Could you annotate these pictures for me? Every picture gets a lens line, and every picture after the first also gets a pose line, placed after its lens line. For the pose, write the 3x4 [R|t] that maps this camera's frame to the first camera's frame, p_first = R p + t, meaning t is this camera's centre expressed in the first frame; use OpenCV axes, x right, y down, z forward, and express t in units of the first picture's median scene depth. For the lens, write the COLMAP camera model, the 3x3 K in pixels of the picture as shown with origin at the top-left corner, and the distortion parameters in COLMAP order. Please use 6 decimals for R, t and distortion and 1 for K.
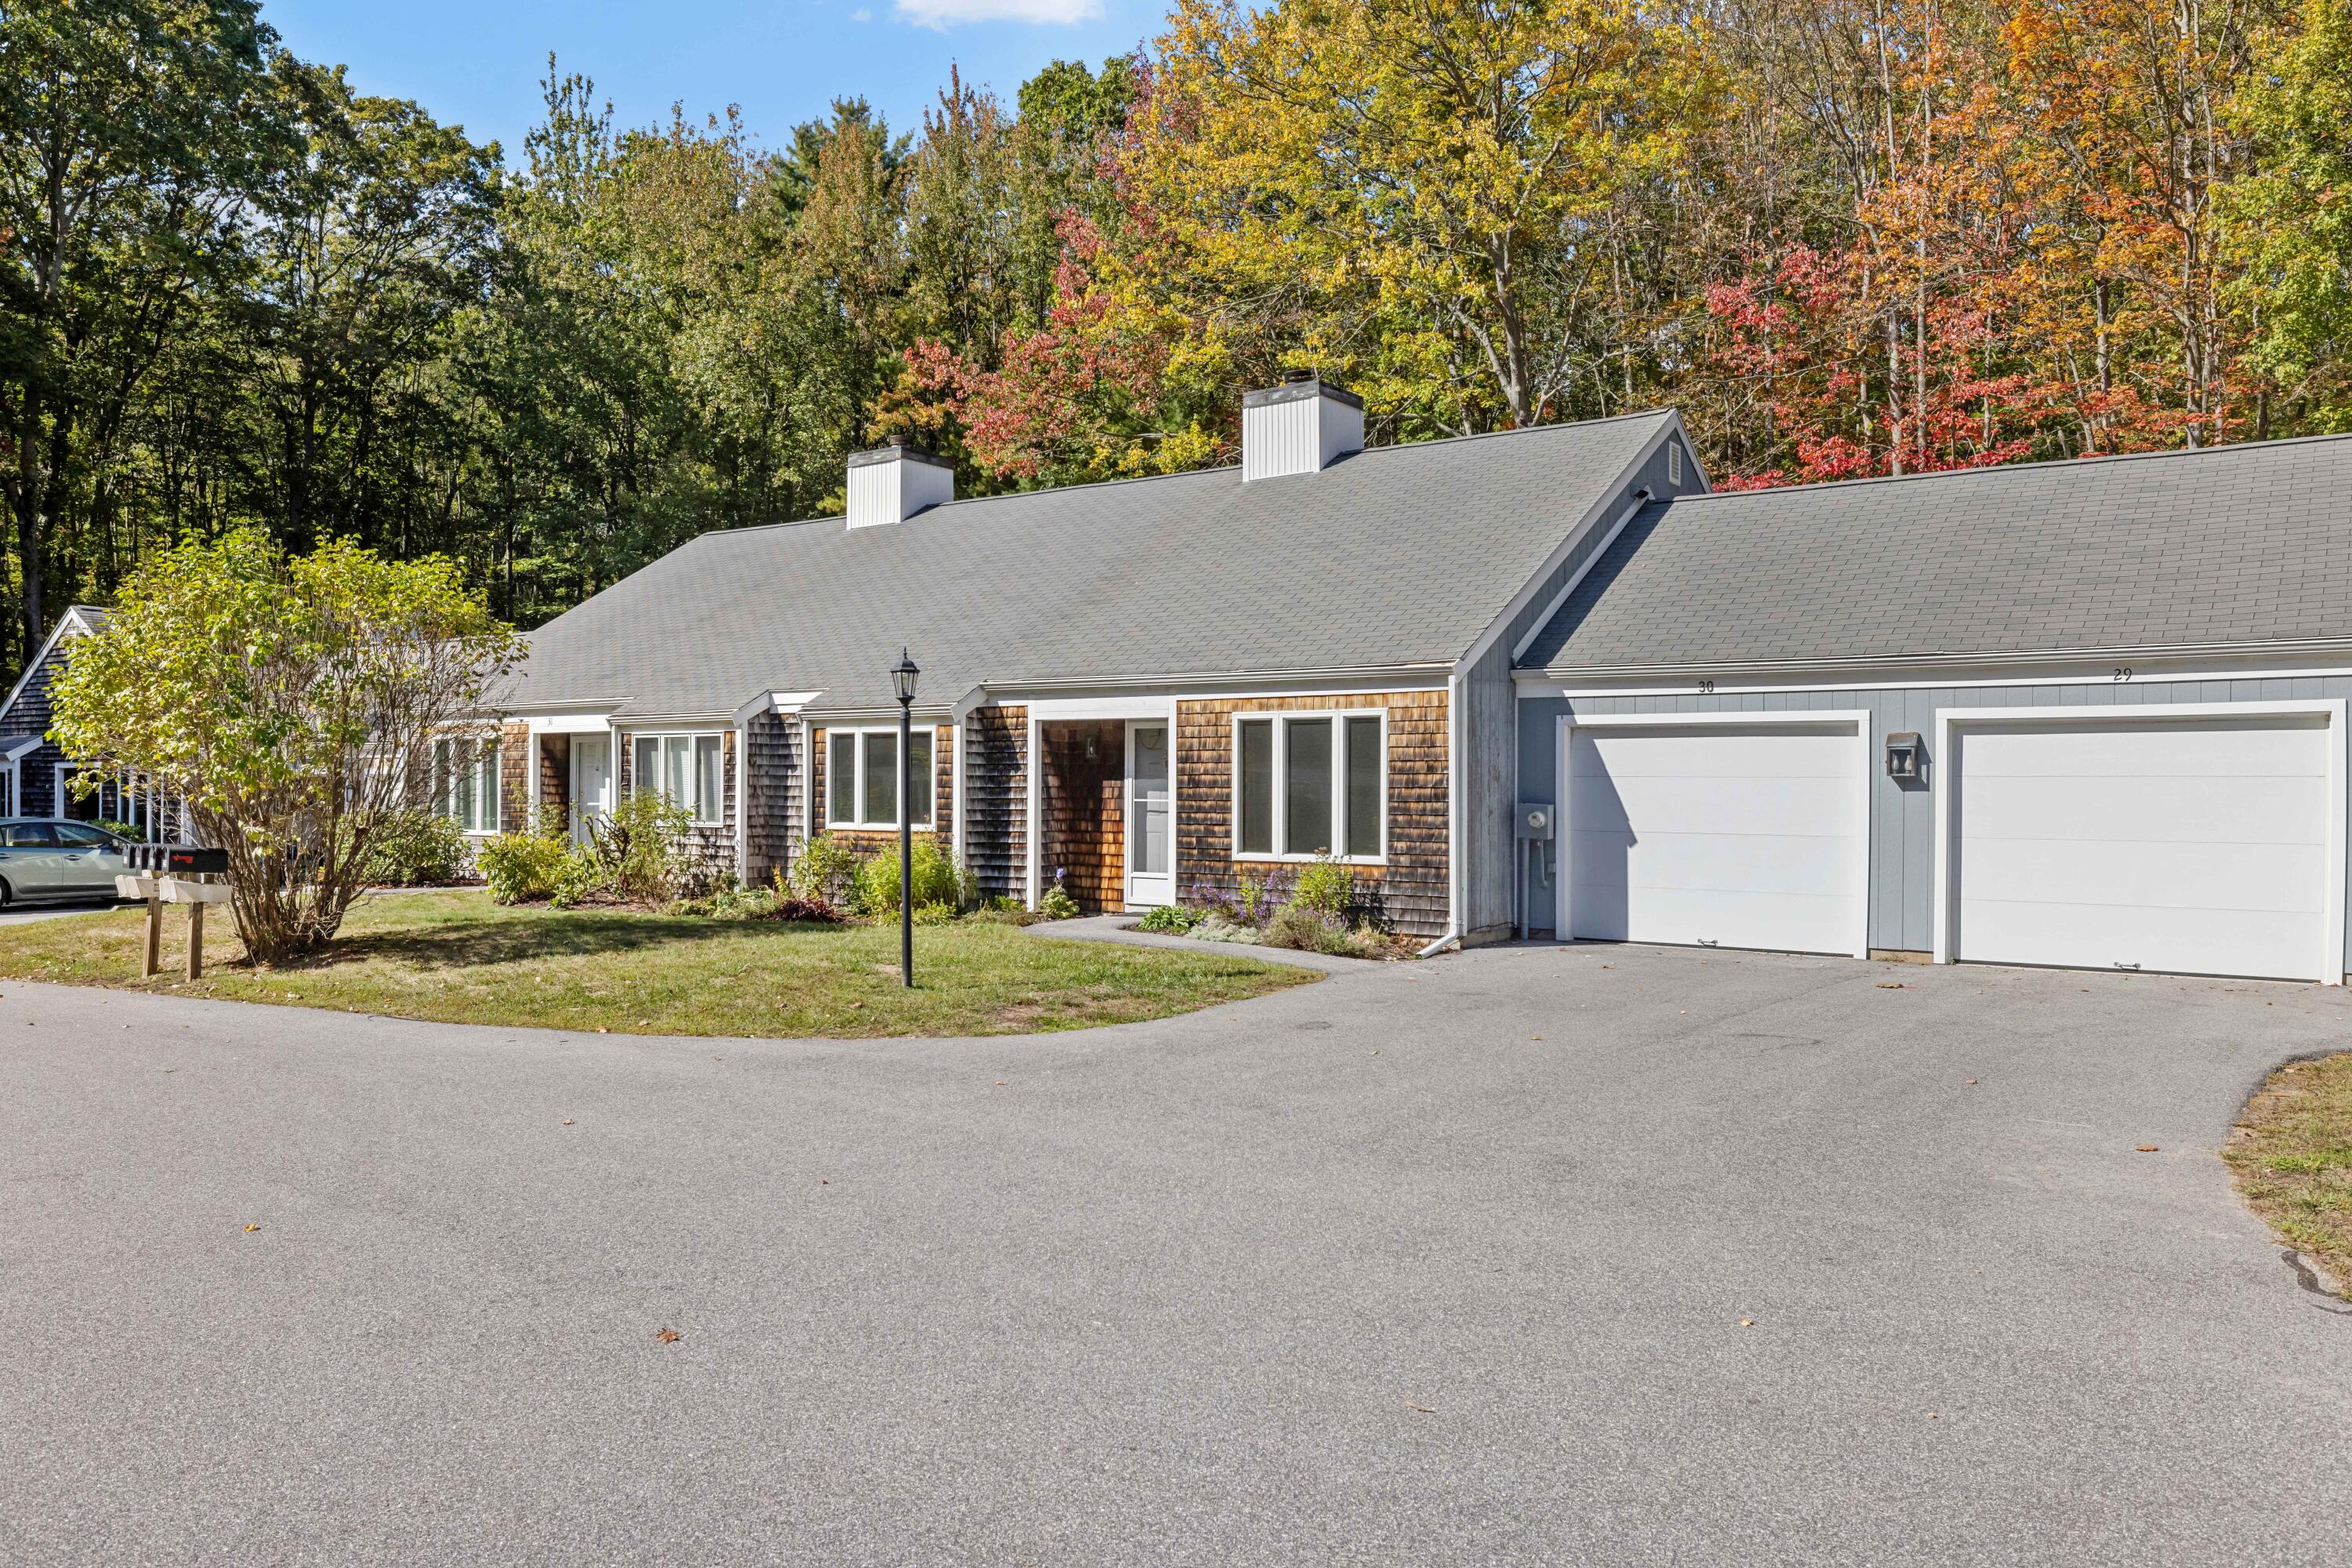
lens RADIAL K [[1719.5, 0, 1176.9], [0, 1719.5, 788.5], [0, 0, 1]] dist [-0.000250, -0.010881]
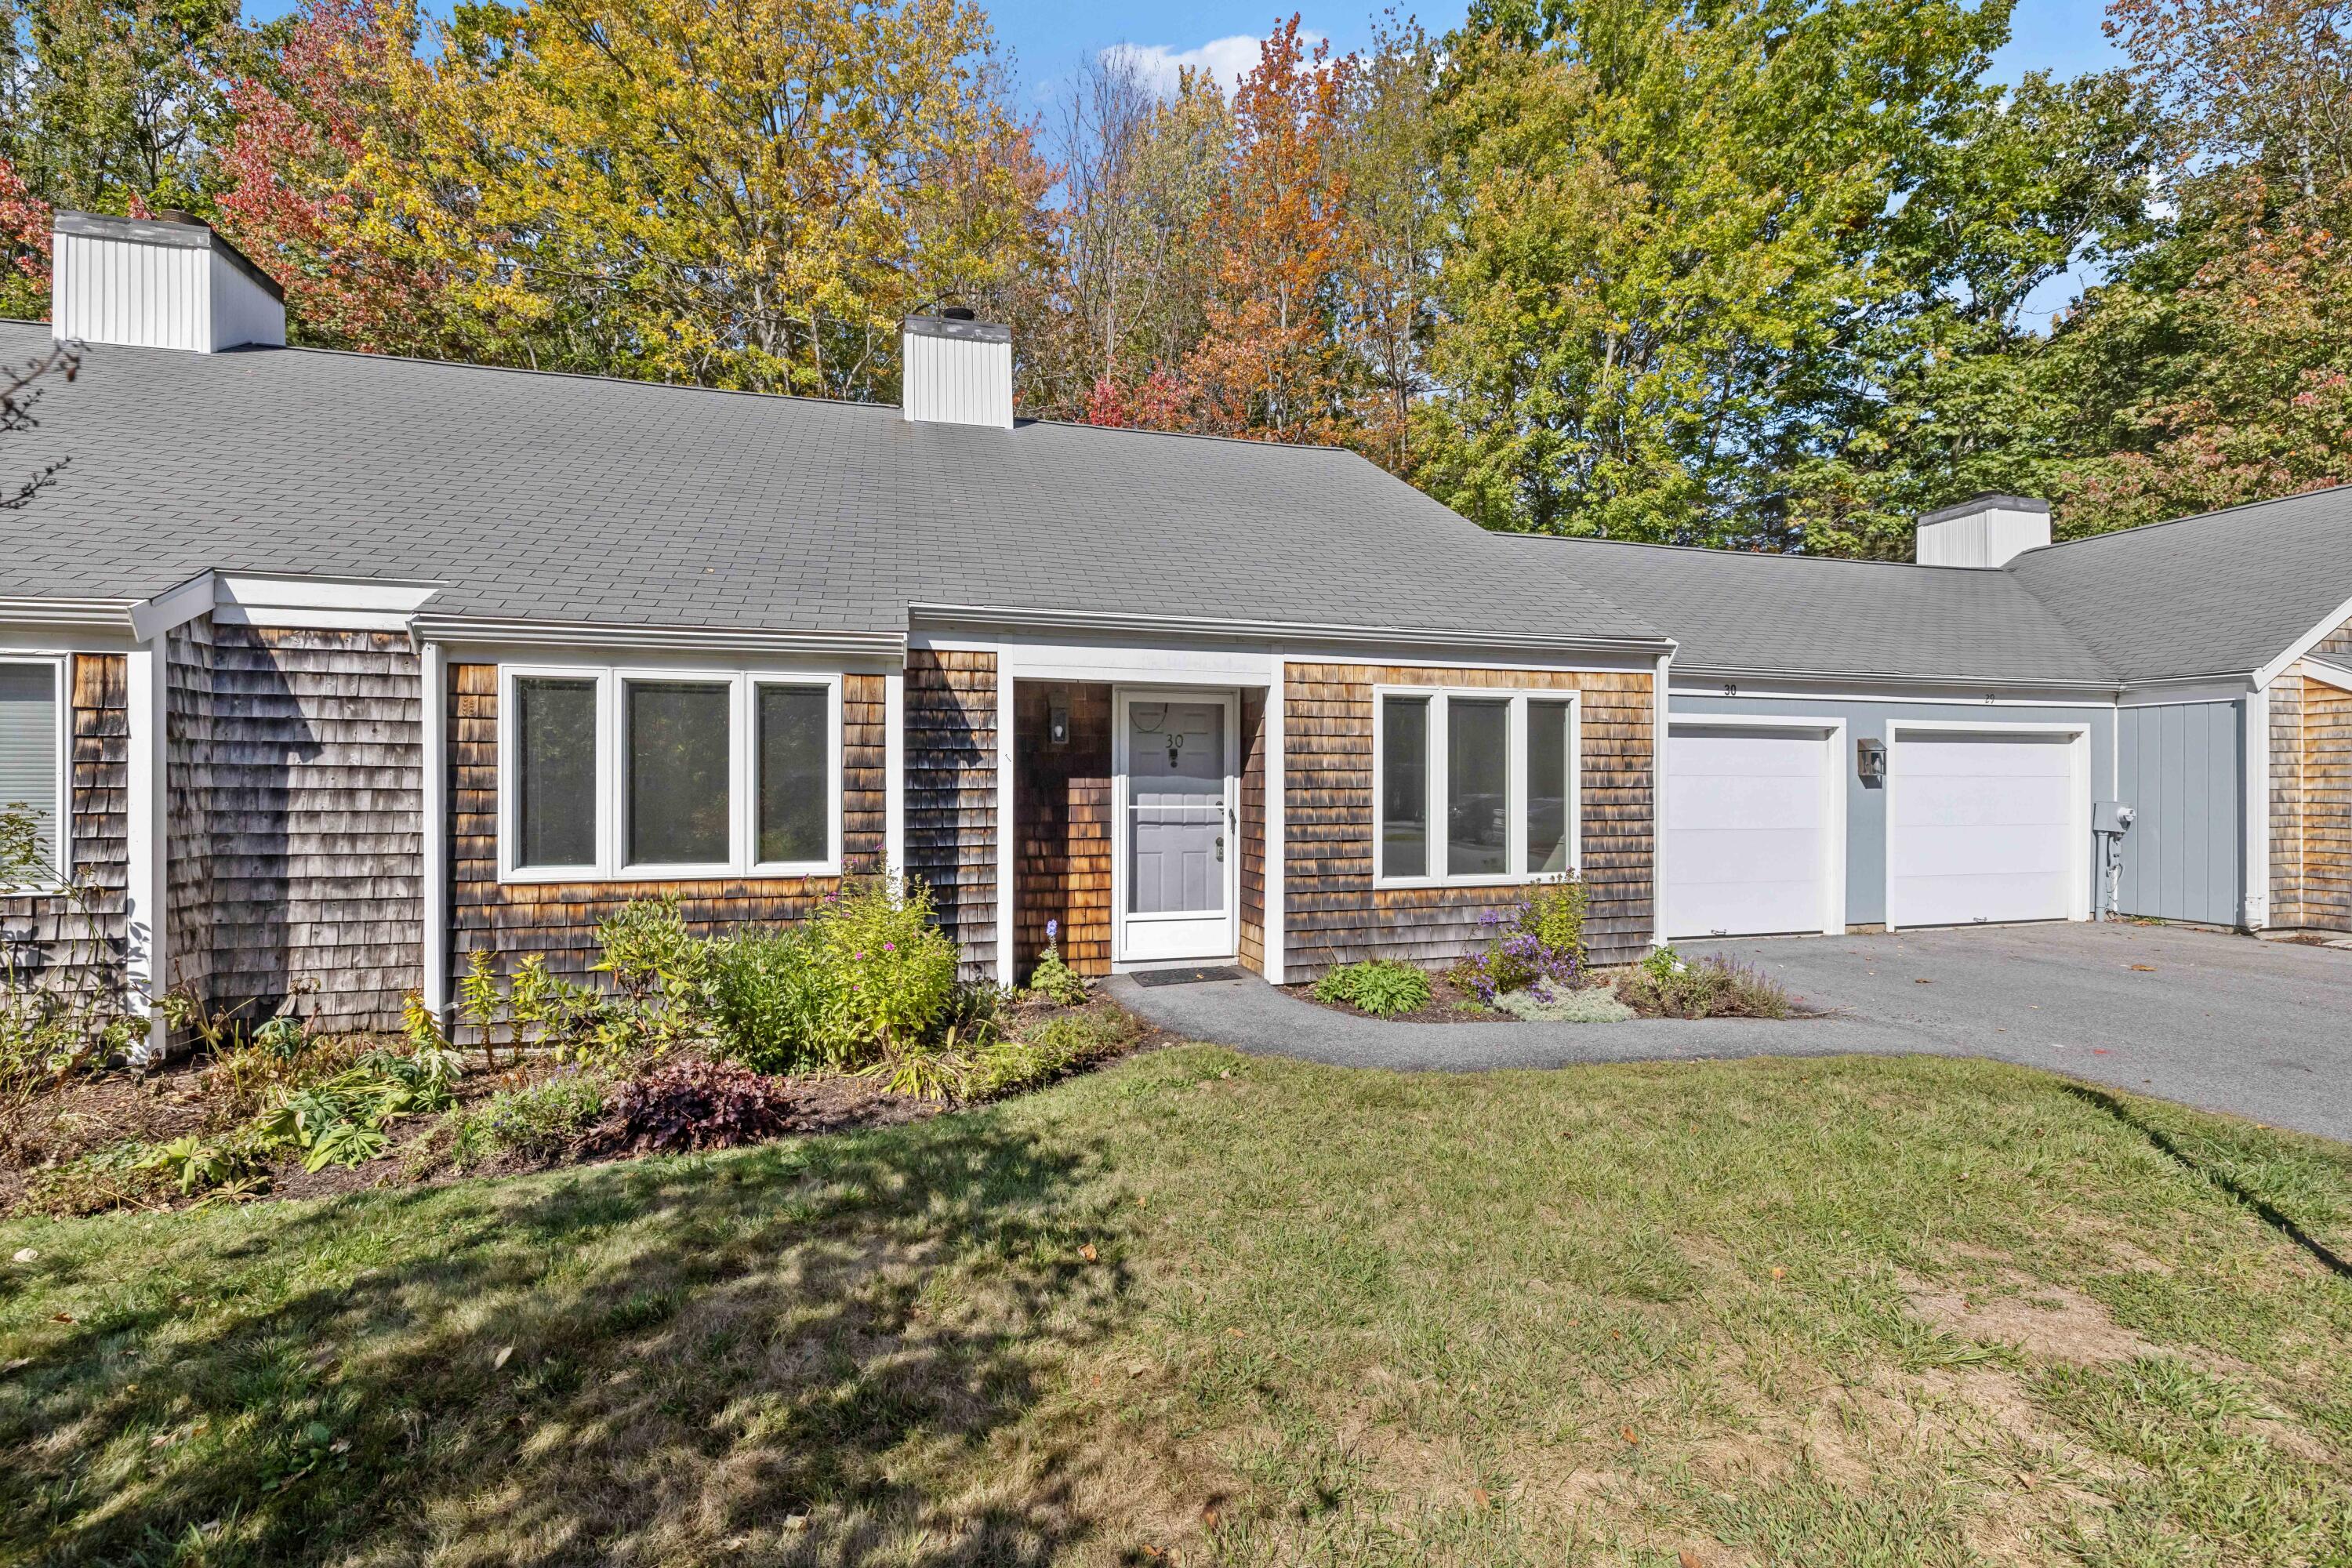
lens RADIAL K [[980.7, 0, 1175.3], [0, 980.7, 777.3], [0, 0, 1]] dist [-0.001361, 0.000516]
pose [[0.635896, -0.000769, 0.771775, -0.308349], [0.000186, 1.000000, 0.000843, -0.005229], [-0.771775, -0.000392, 0.635896, 0.734914]]
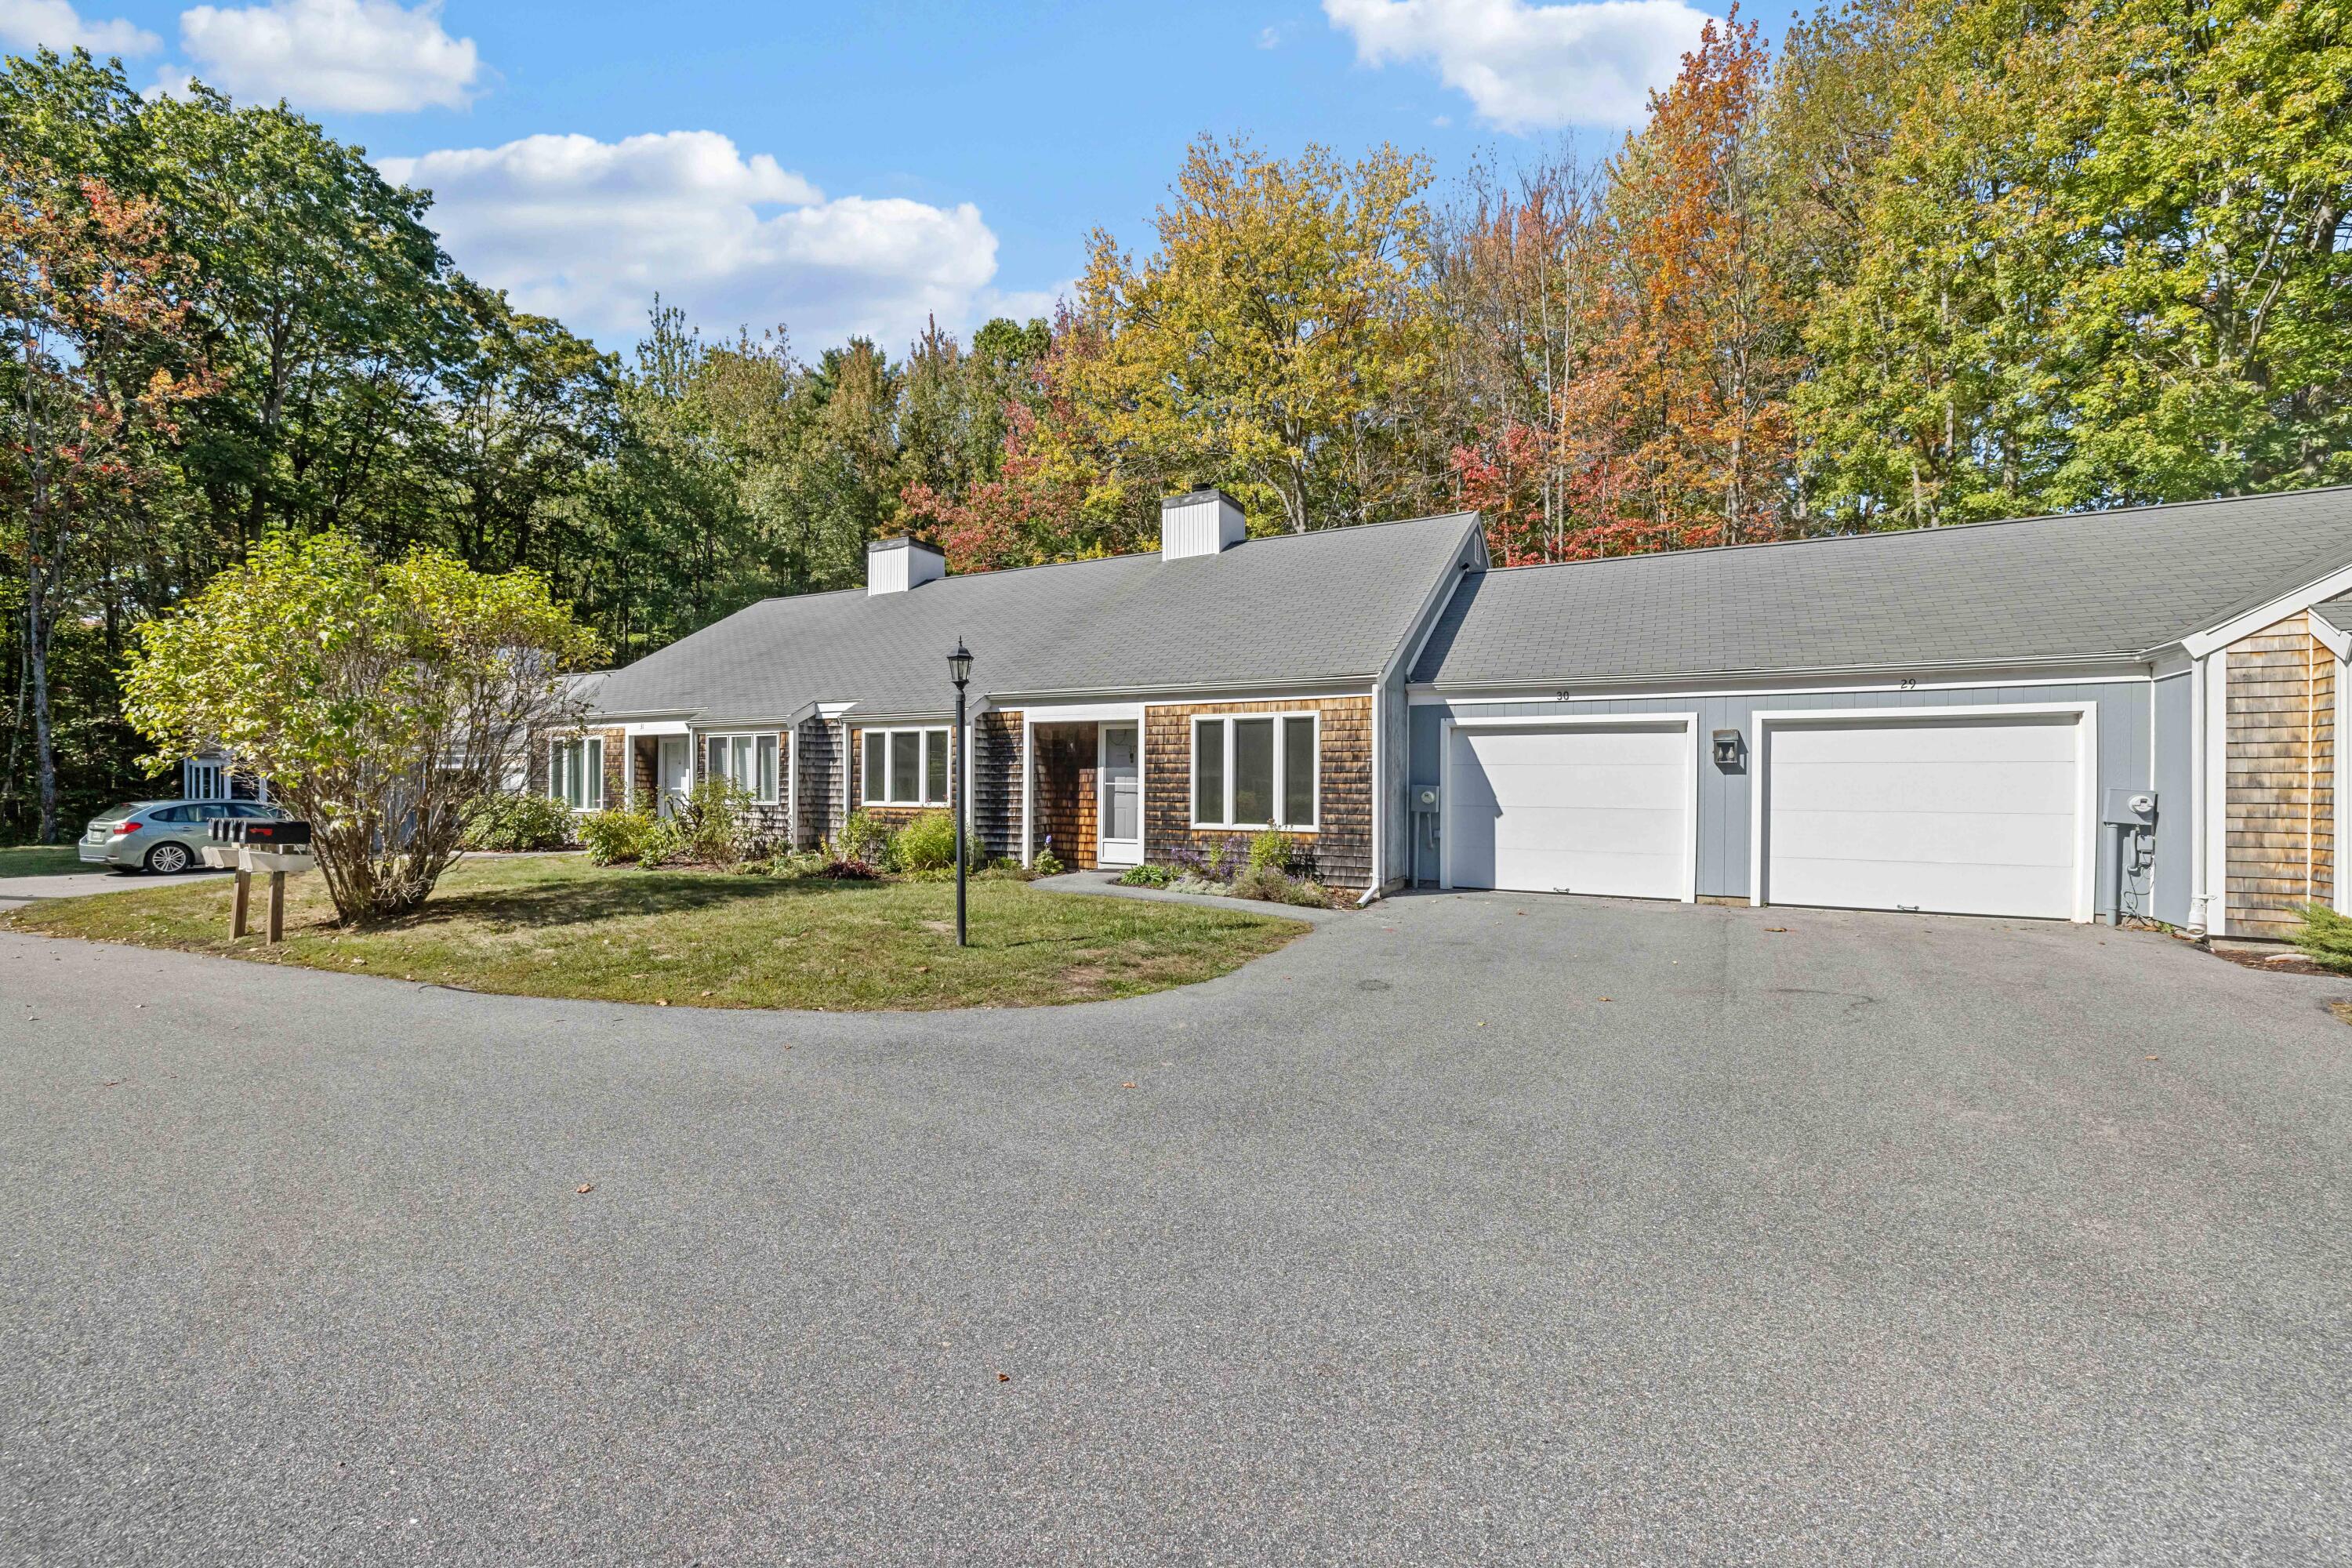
lens RADIAL K [[980.7, 0, 1170.0], [0, 980.7, 786.4], [0, 0, 1]] dist [-0.001361, 0.000516]
pose [[0.991724, 0.002070, 0.128371, -0.071559], [-0.001892, 0.999997, -0.001502, 0.009715], [-0.128374, 0.001247, 0.991725, 0.246488]]
